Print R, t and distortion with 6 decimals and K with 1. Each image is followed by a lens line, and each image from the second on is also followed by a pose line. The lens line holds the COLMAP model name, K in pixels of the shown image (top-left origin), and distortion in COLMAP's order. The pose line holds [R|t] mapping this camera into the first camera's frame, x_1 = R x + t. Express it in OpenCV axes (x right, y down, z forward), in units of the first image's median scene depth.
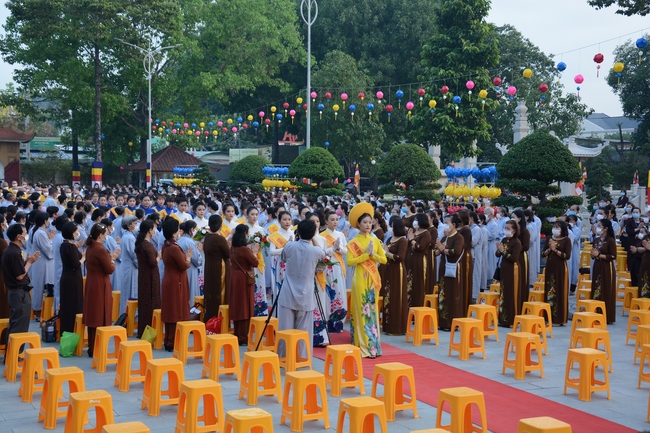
lens RADIAL K [[896.7, 0, 325.5], [0, 896.7, 219.2], [0, 0, 1]] dist [0.197763, 0.000000]
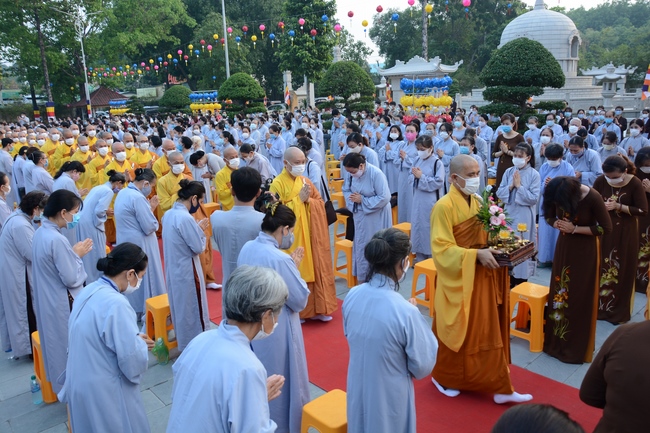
lens RADIAL K [[515.9, 0, 331.1], [0, 515.9, 220.1], [0, 0, 1]] dist [-0.153161, 0.125646]
pose [[0.965325, -0.111409, 0.236084, -0.031409], [0.065591, 0.978860, 0.193731, -0.004992], [-0.252677, -0.171528, 0.952225, 0.126759]]
